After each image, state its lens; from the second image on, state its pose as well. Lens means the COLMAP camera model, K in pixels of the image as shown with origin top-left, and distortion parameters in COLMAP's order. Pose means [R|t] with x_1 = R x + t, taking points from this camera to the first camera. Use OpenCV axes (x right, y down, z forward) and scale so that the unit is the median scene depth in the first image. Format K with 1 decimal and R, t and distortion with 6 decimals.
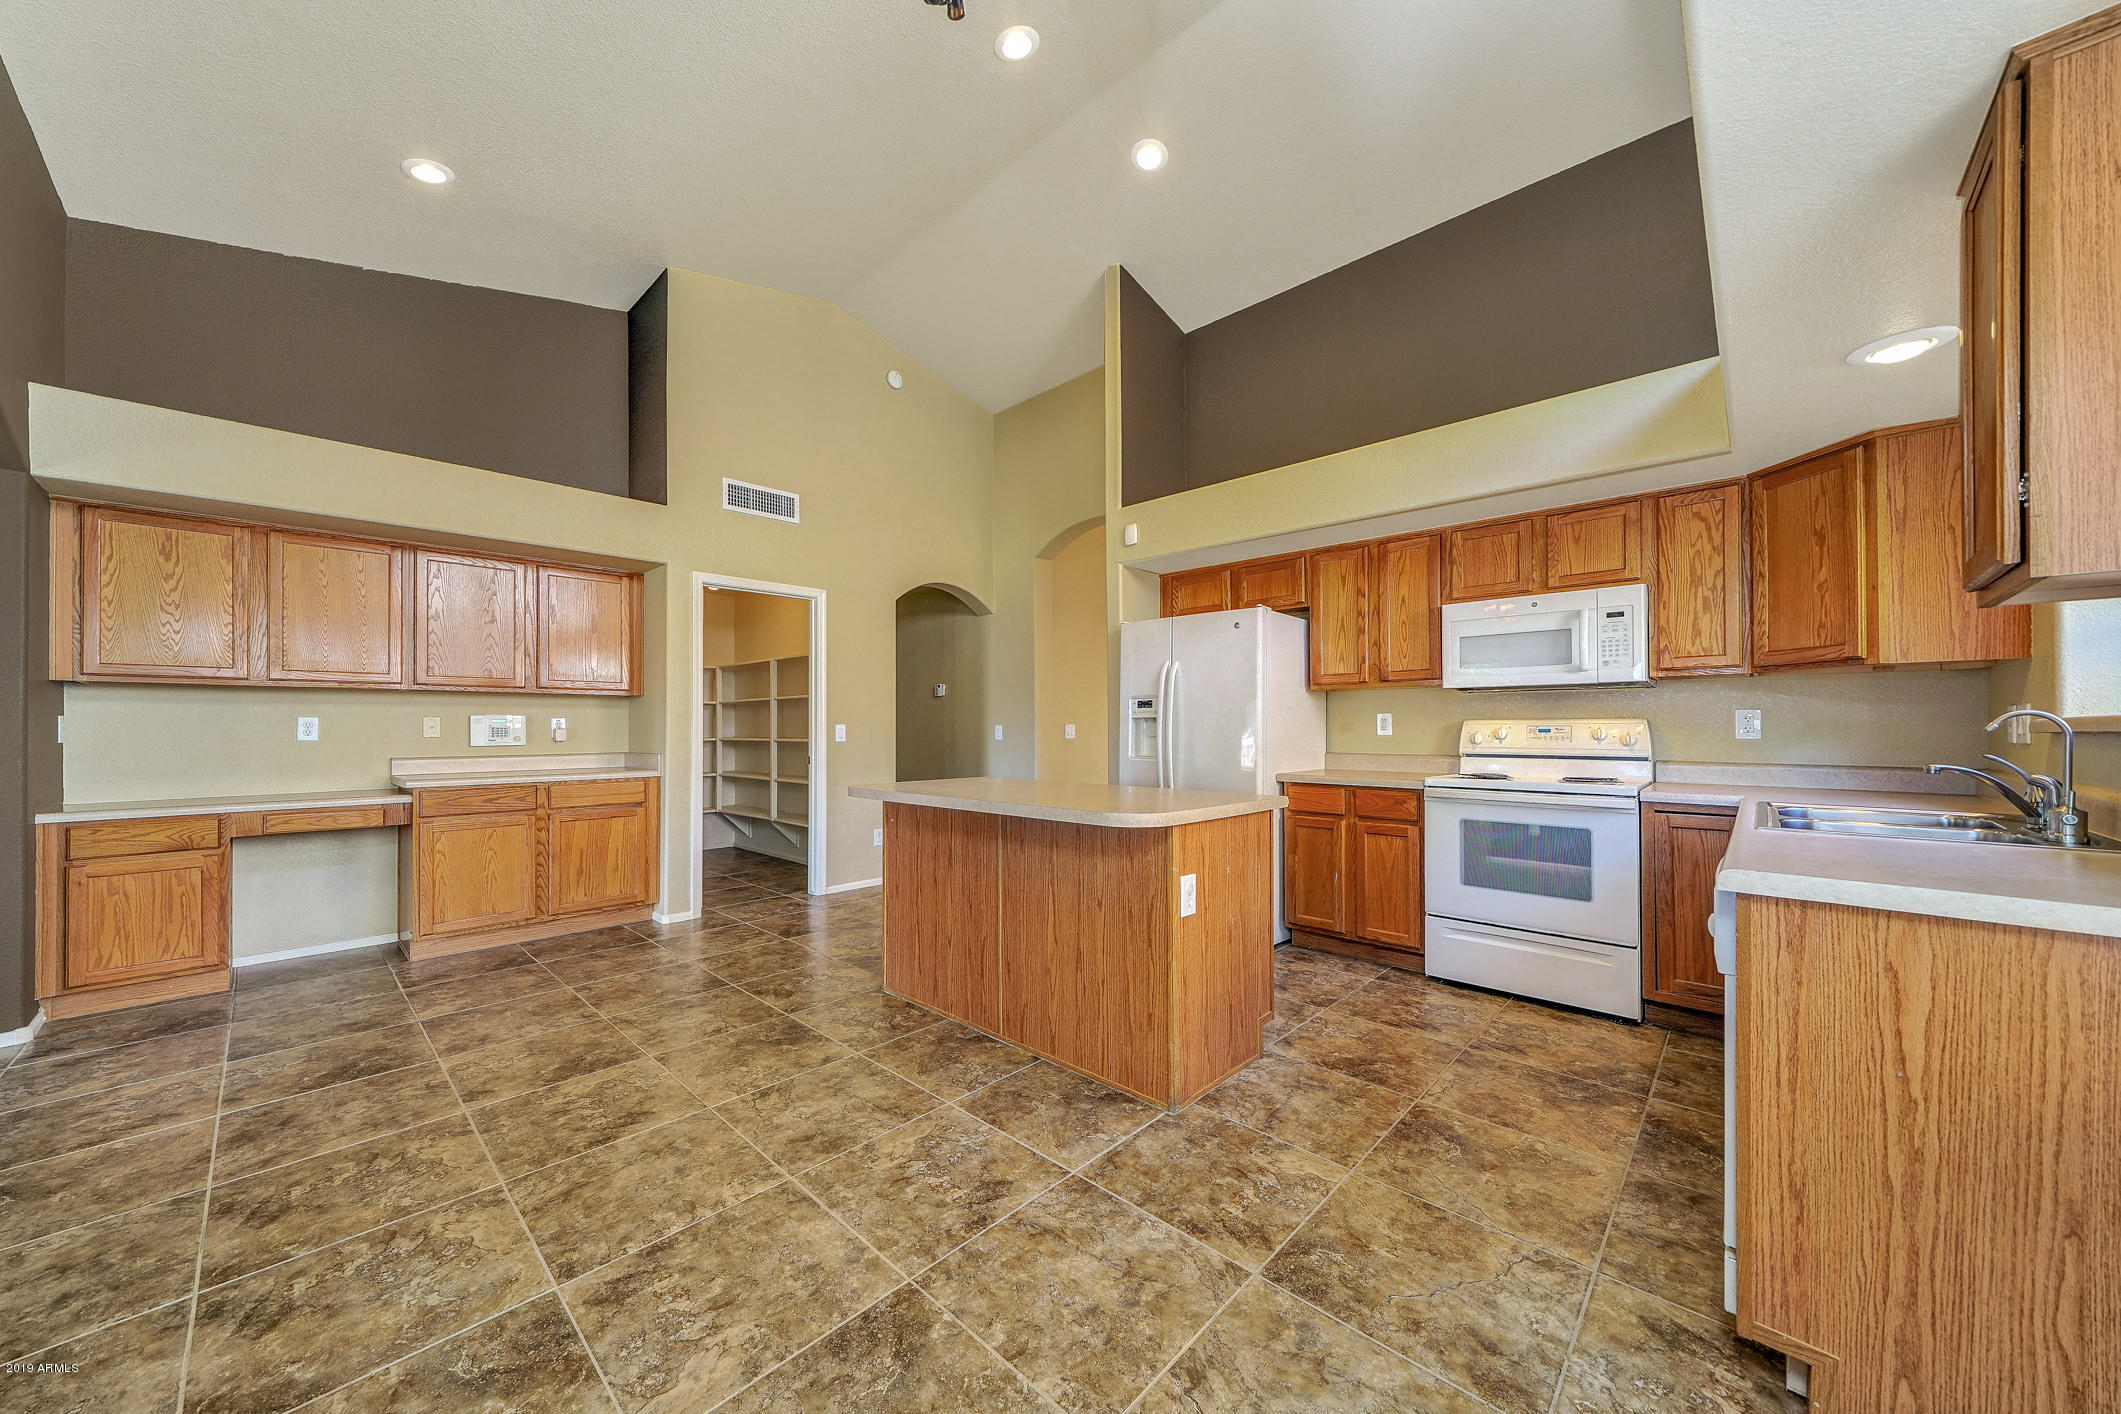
lens RADIAL K [[746.0, 0, 1052.8], [0, 746.0, 718.1], [0, 0, 1]] dist [0.002913, 0.000075]
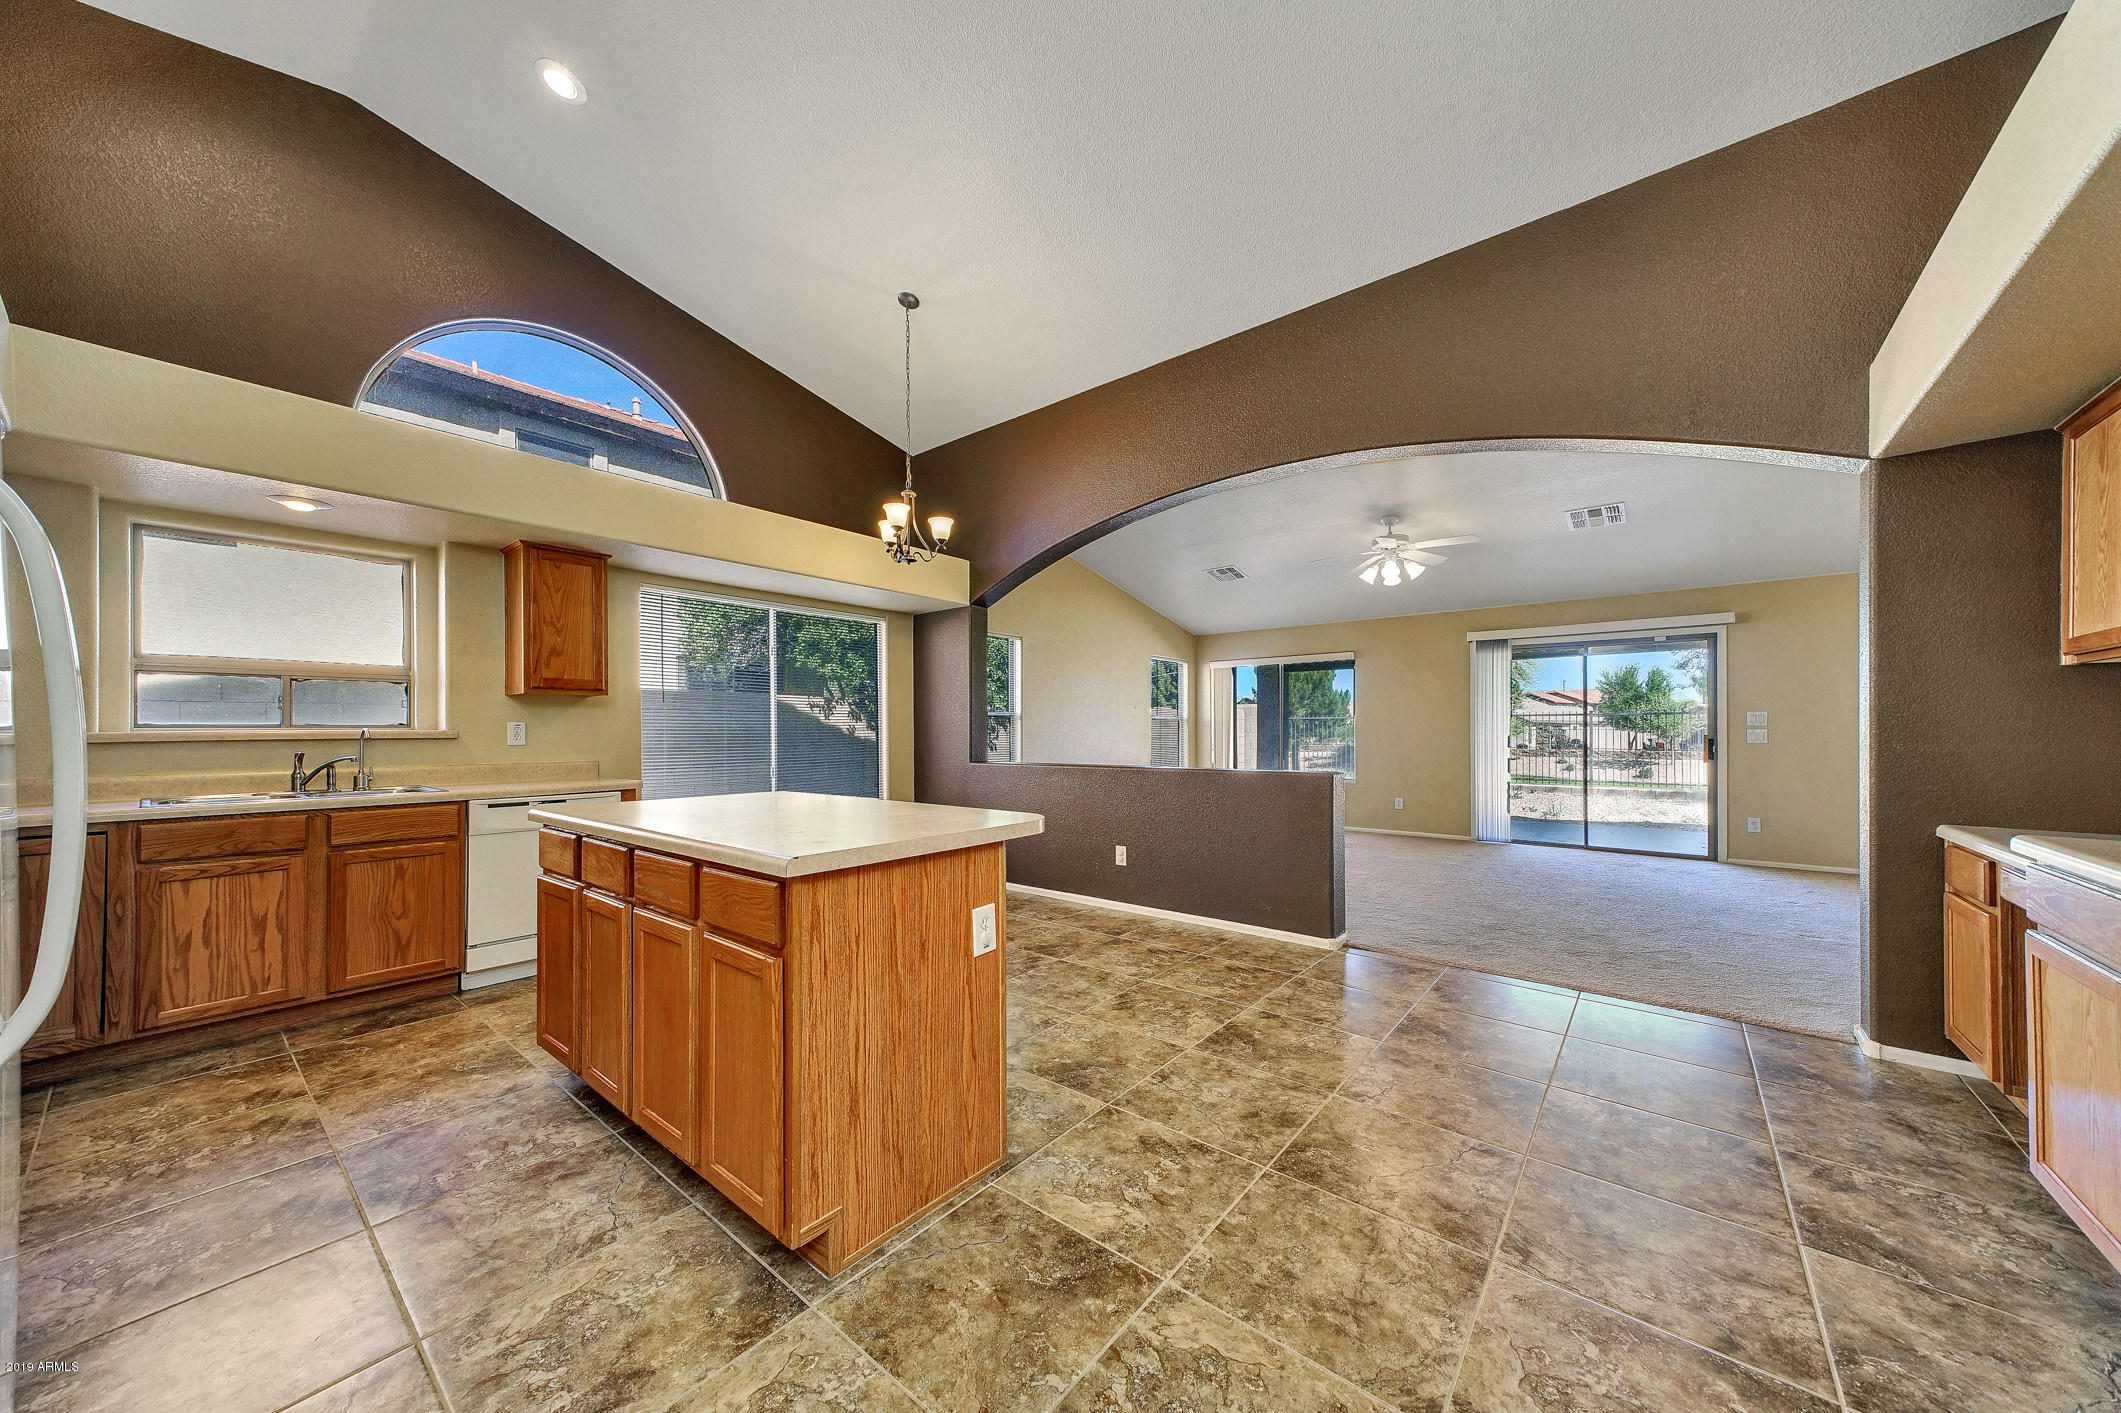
lens RADIAL K [[729.5, 0, 1055.0], [0, 729.5, 724.7], [0, 0, 1]] dist [0.018041, 0.000013]
pose [[-0.997501, 0.005190, -0.070465, -0.272951], [0.006664, 0.999764, -0.020699, 0.021639], [0.070341, -0.021116, -0.997299, 1.934842]]
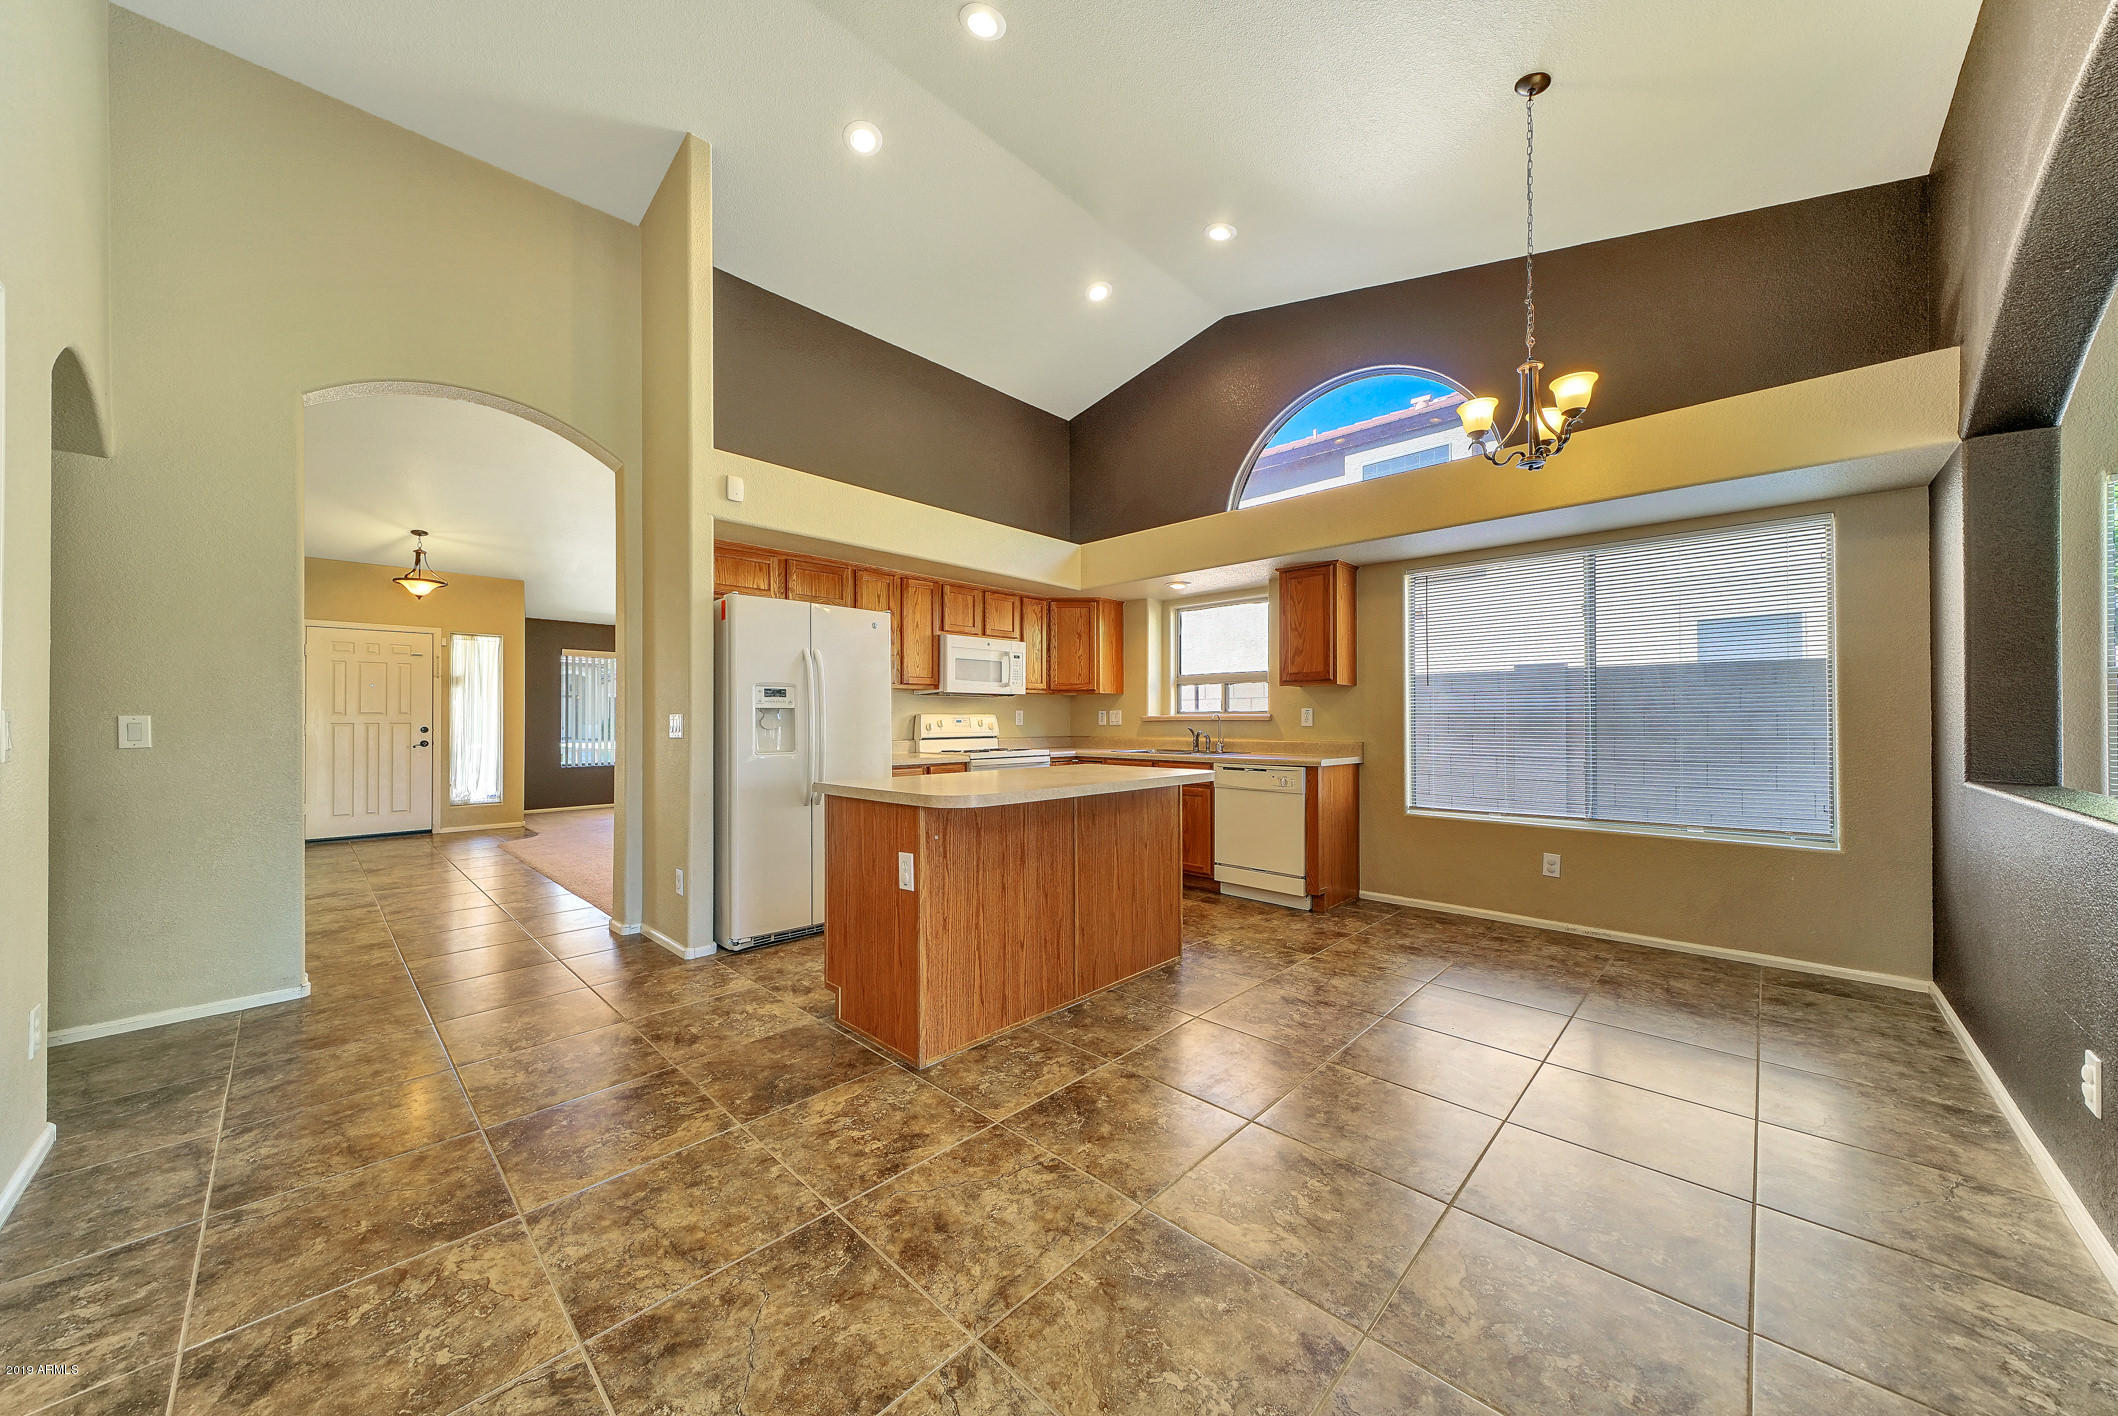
lens RADIAL K [[734.4, 0, 1044.5], [0, 734.4, 712.4], [0, 0, 1]] dist [0.001057, 0.000048]
pose [[0.010915, 0.011378, 0.999876, -1.159809], [-0.011142, 0.999875, -0.011256, 0.016789], [-0.999878, -0.011017, 0.011040, 1.044485]]
